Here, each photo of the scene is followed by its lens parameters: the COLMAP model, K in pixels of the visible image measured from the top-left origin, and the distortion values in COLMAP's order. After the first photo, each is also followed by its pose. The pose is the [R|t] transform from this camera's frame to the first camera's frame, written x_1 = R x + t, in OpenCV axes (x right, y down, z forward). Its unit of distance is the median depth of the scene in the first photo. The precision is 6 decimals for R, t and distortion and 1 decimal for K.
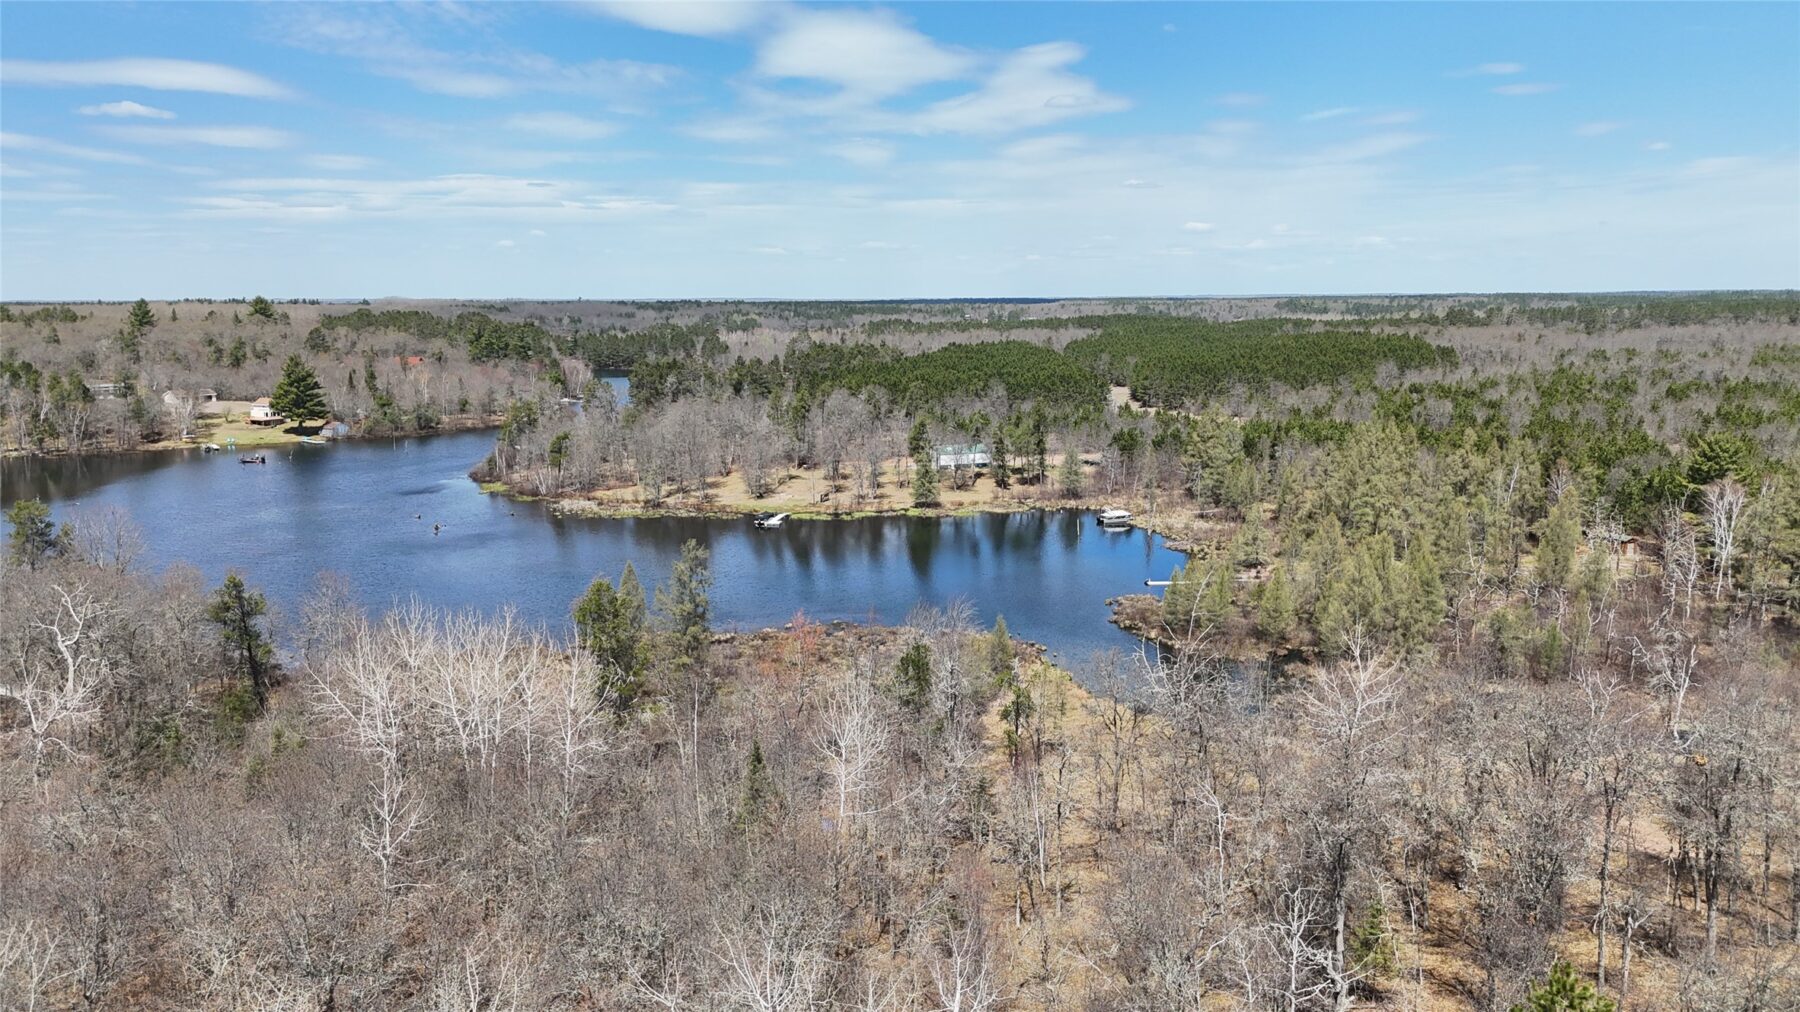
lens RADIAL K [[1322.7, 0, 906.4], [0, 1322.7, 510.1], [0, 0, 1]] dist [0.073220, -0.064945]
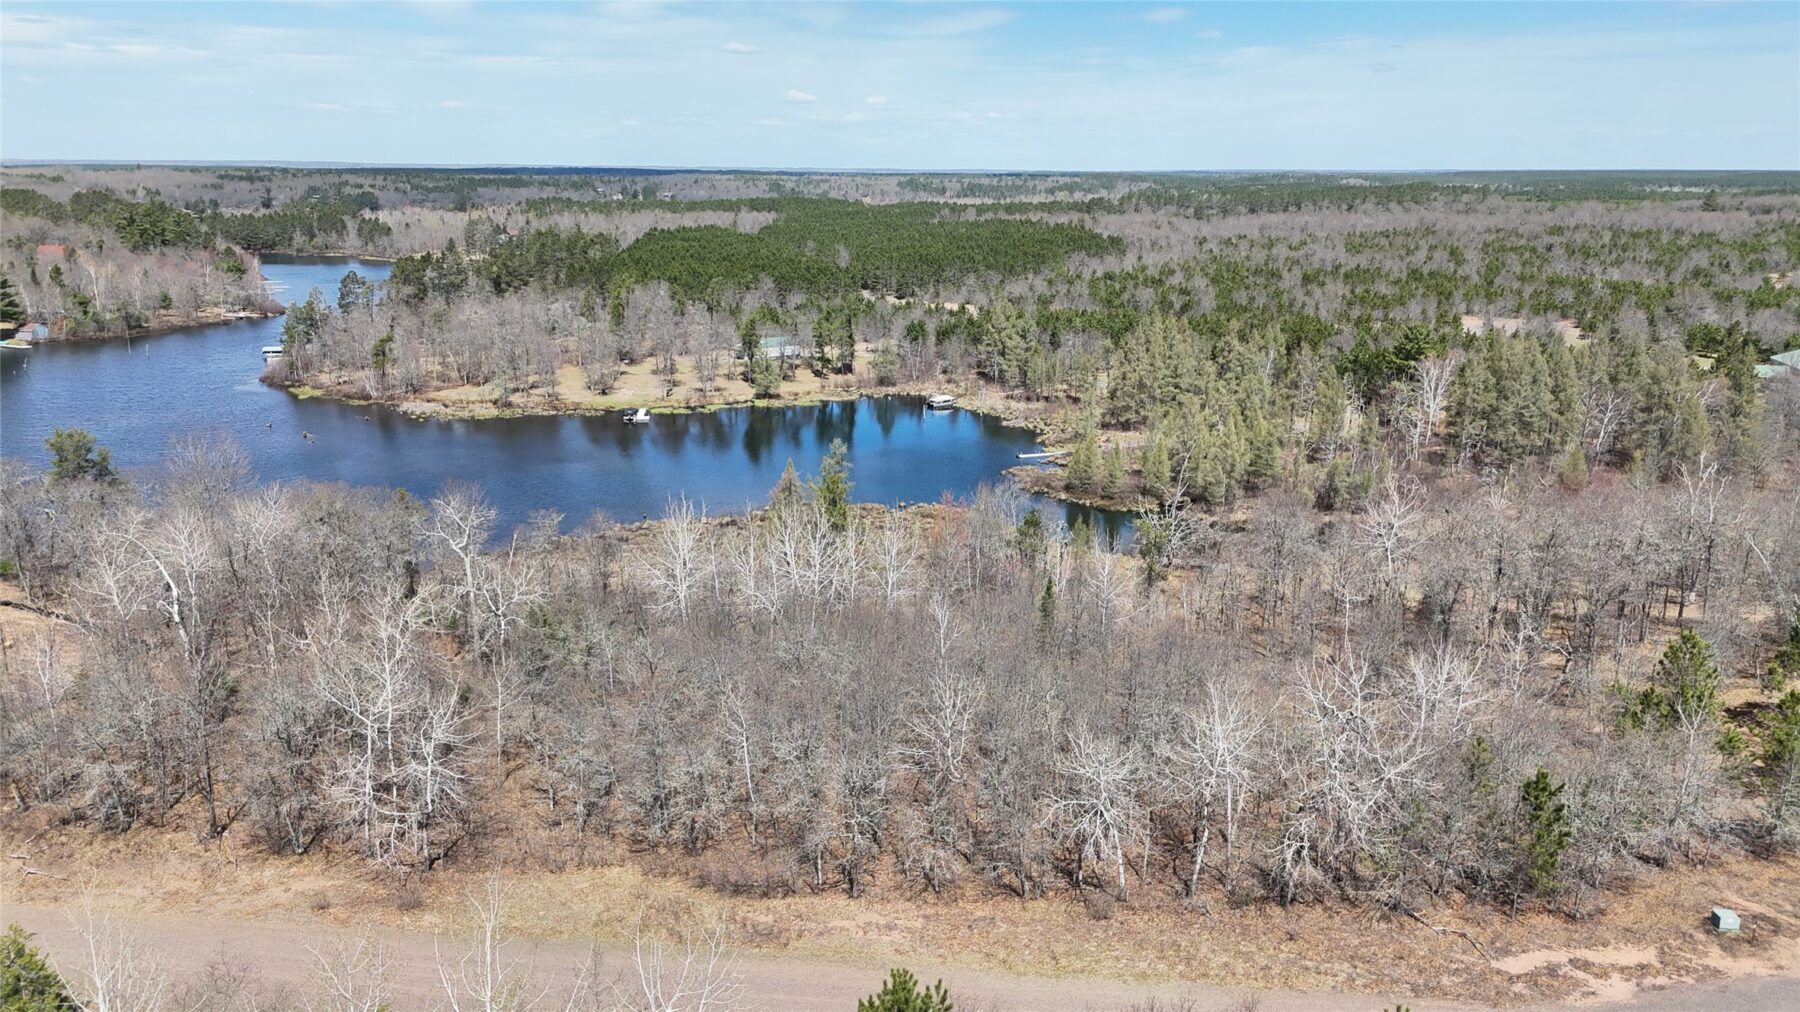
lens RADIAL K [[1322.7, 0, 906.4], [0, 1322.7, 510.1], [0, 0, 1]] dist [0.073220, -0.064945]
pose [[0.956974, -0.061470, 0.283588, -0.122462], [0.034795, 0.994562, 0.098163, -0.008693], [-0.288080, -0.084072, 0.953909, -0.059928]]
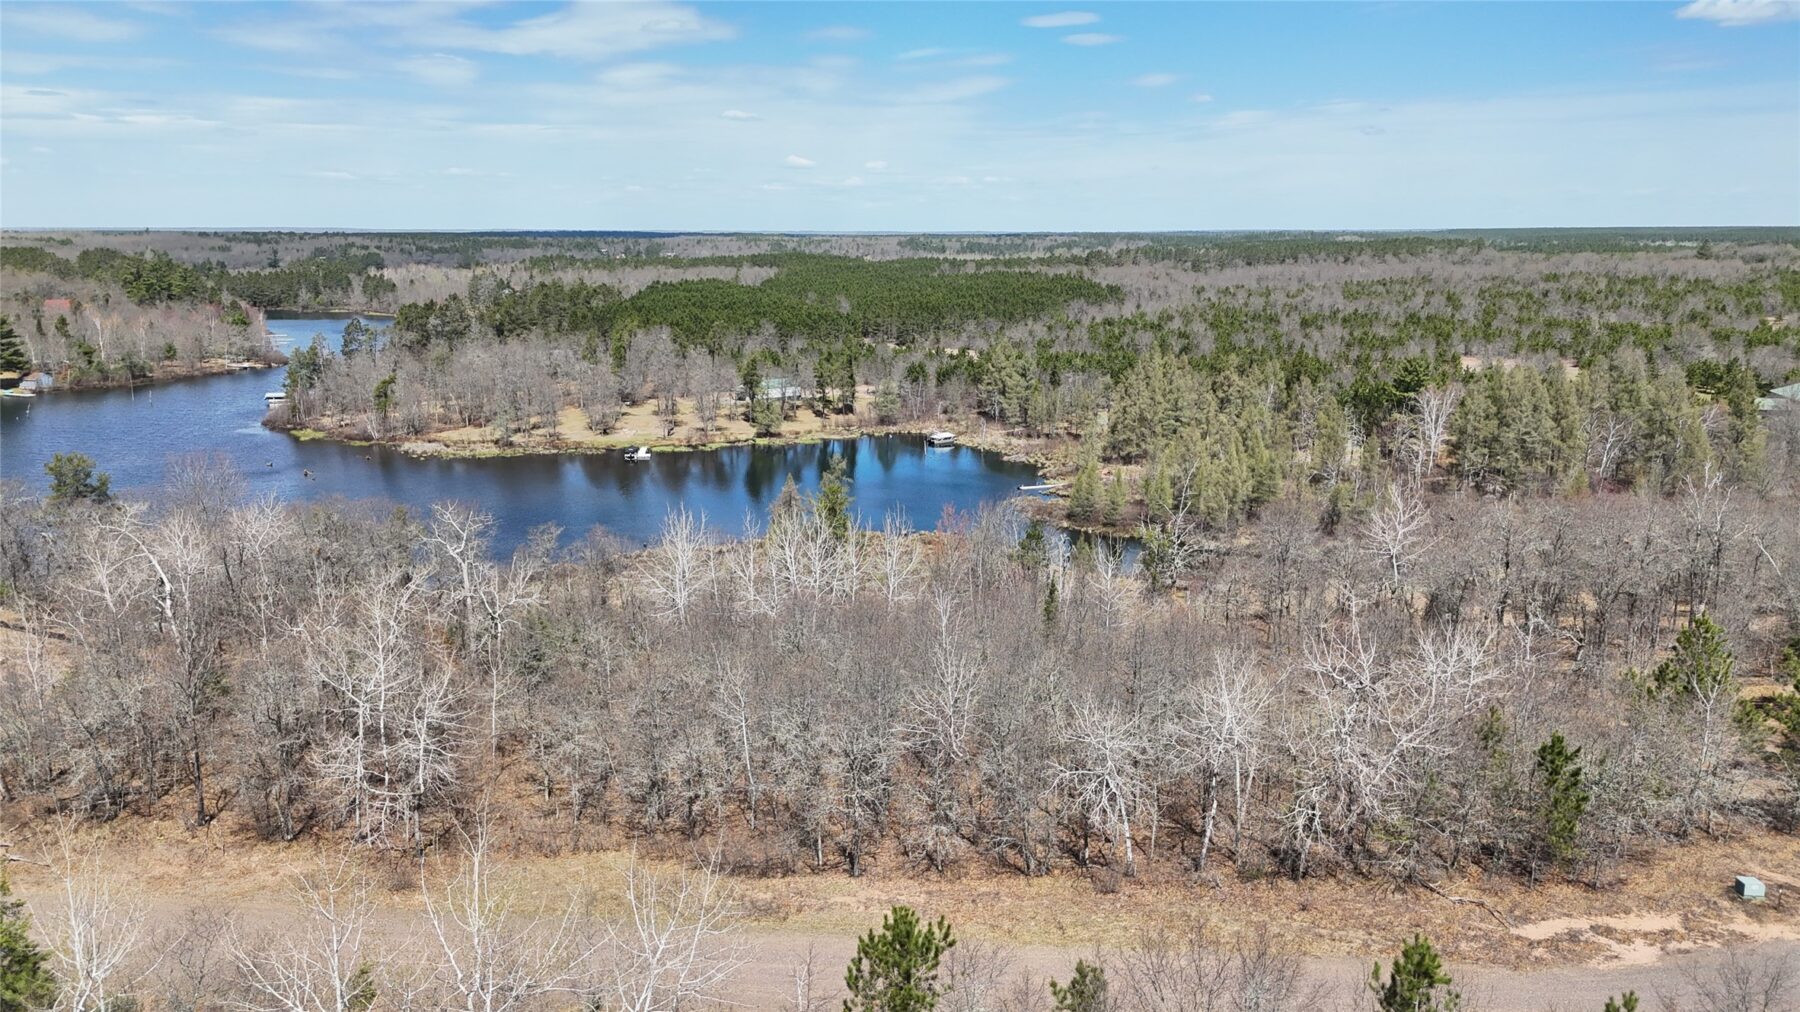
lens RADIAL K [[1322.7, 0, 906.4], [0, 1322.7, 510.1], [0, 0, 1]] dist [0.073220, -0.064945]
pose [[0.957047, -0.054341, 0.284796, -0.122343], [0.040656, 0.997727, 0.053748, 0.002595], [-0.287069, -0.039860, 0.957080, -0.058822]]
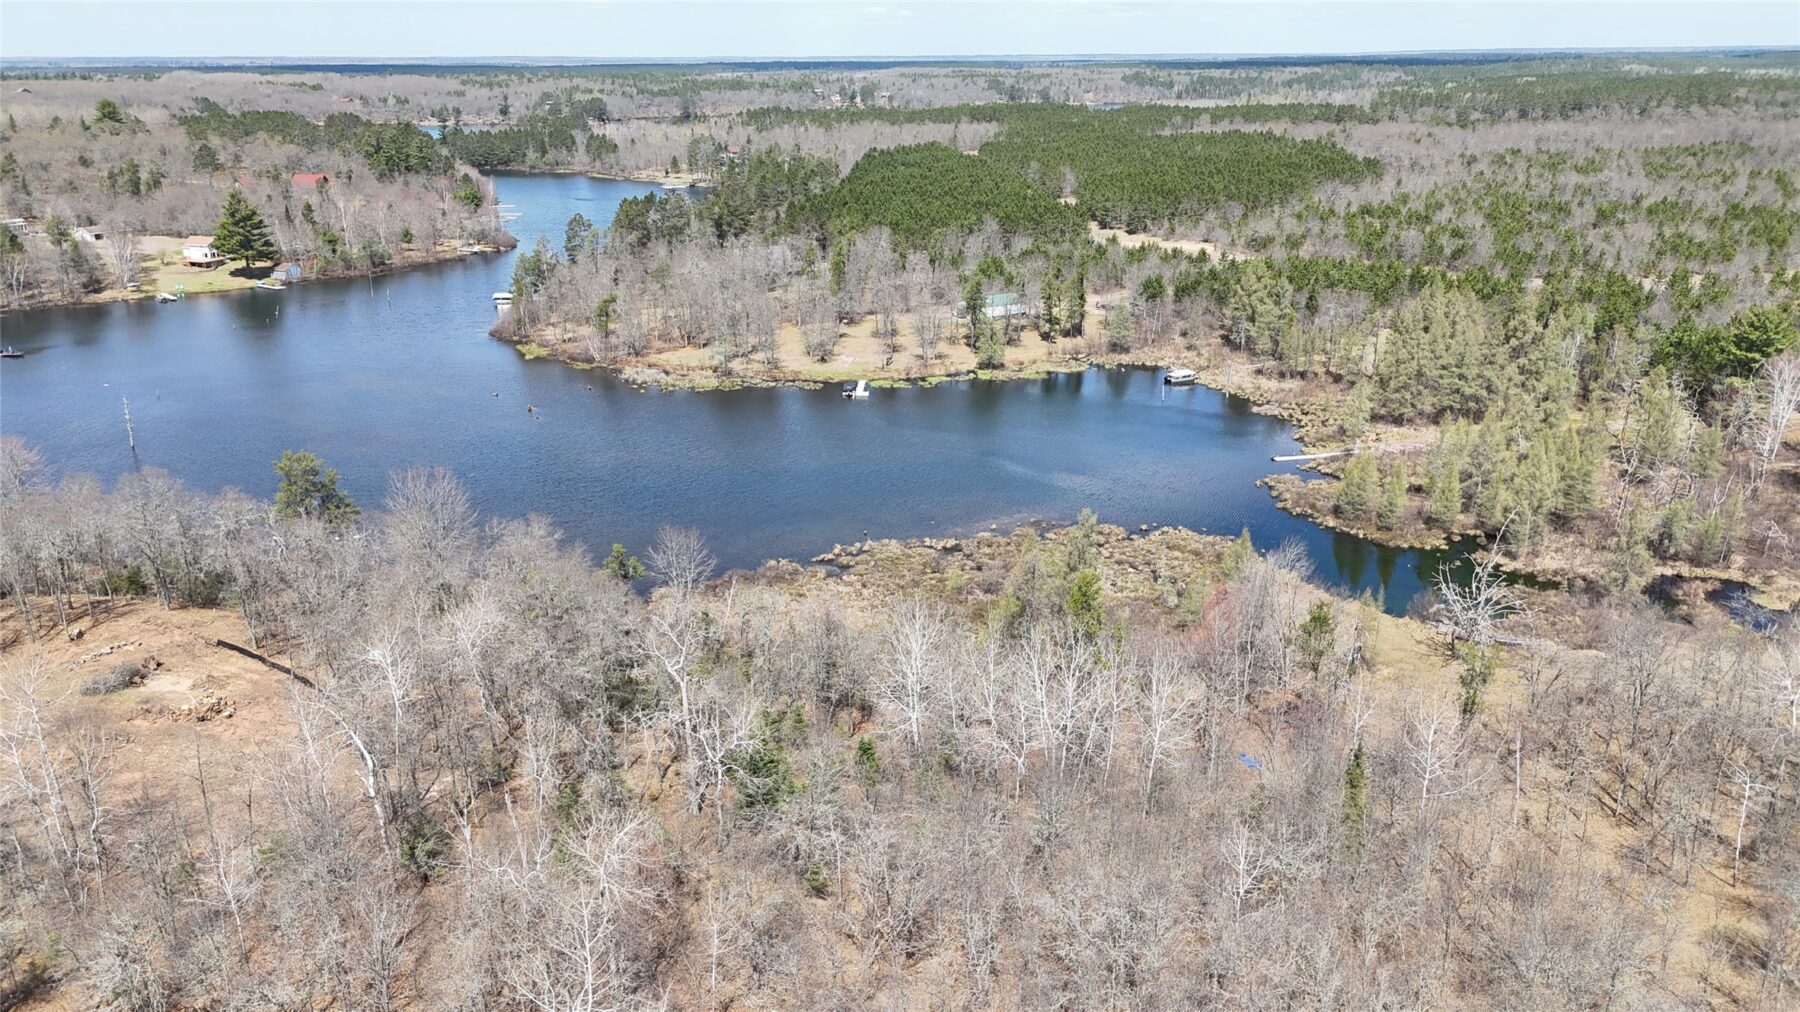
lens RADIAL K [[1322.7, 0, 906.4], [0, 1322.7, 510.1], [0, 0, 1]] dist [0.073220, -0.064945]
pose [[0.990478, -0.044998, 0.130112, -0.121608], [0.022306, 0.985043, 0.170861, -0.045284], [-0.135854, -0.166331, 0.976667, -0.014445]]
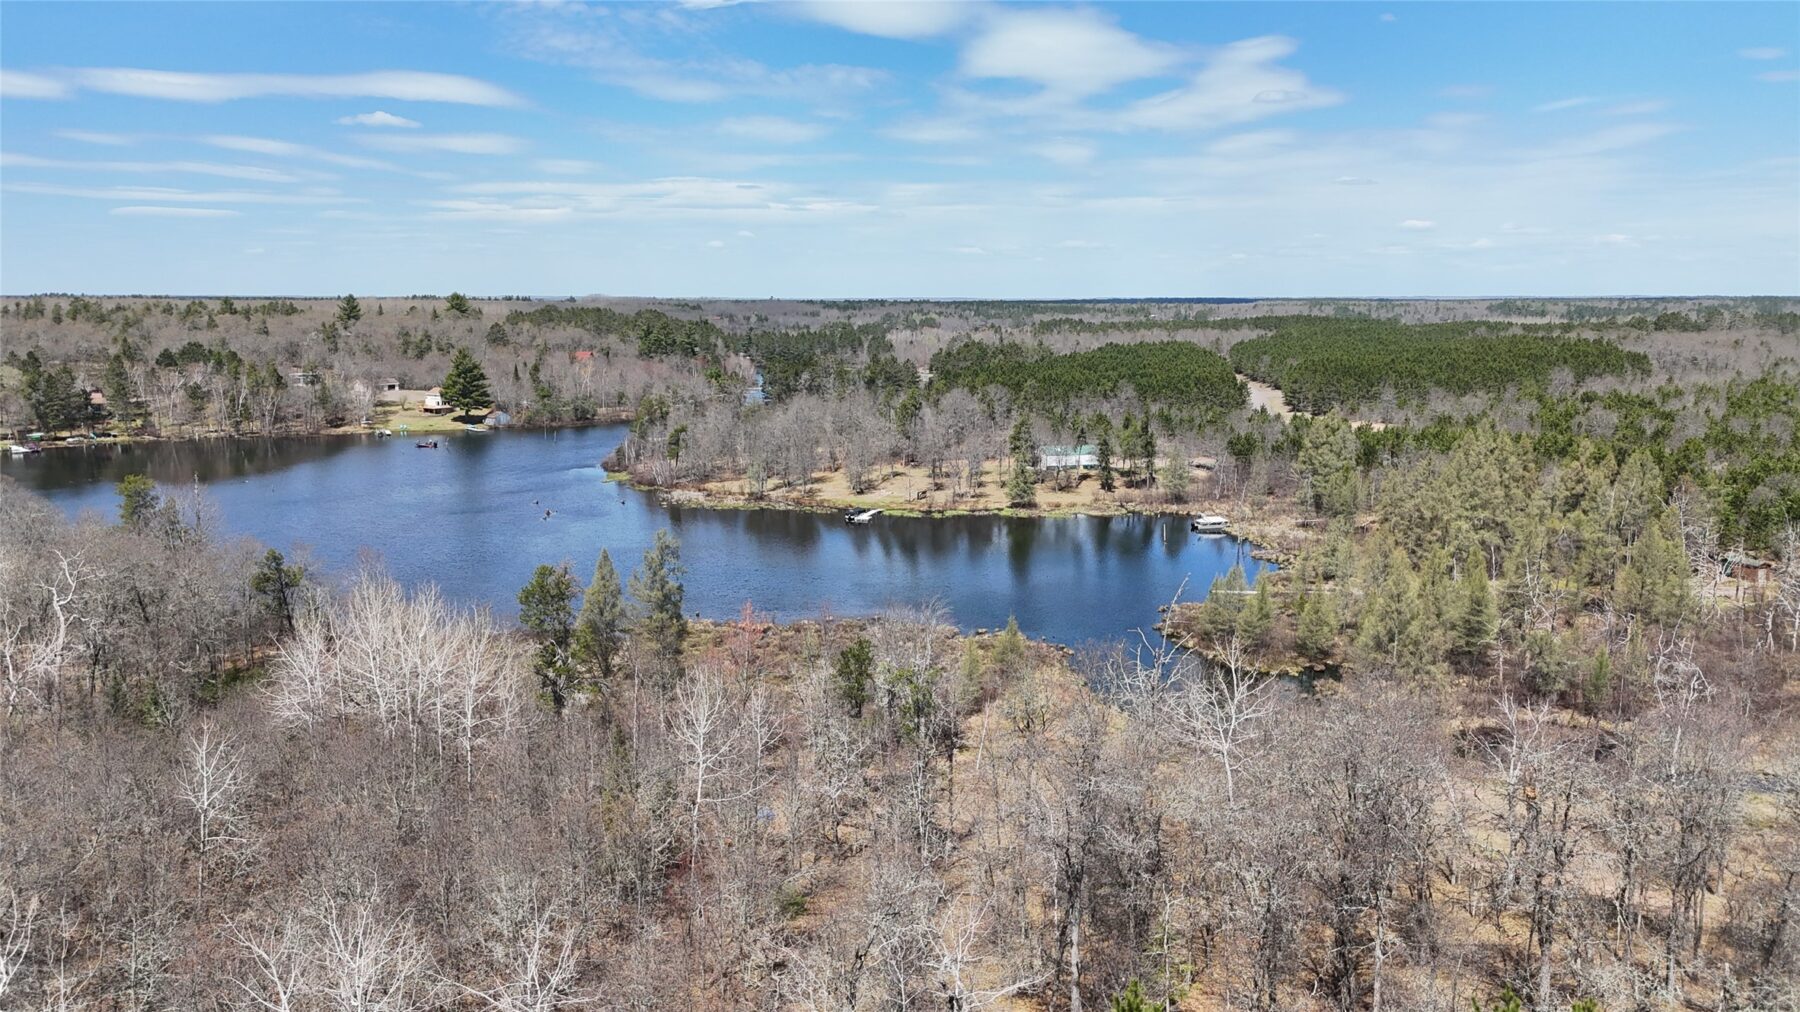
lens RADIAL K [[1322.7, 0, 906.4], [0, 1322.7, 510.1], [0, 0, 1]] dist [0.073220, -0.064945]
pose [[0.989184, 0.029935, -0.143590, 0.045614], [-0.029922, 0.999550, 0.002255, 0.000057], [0.143593, 0.002066, 0.989635, 0.003470]]
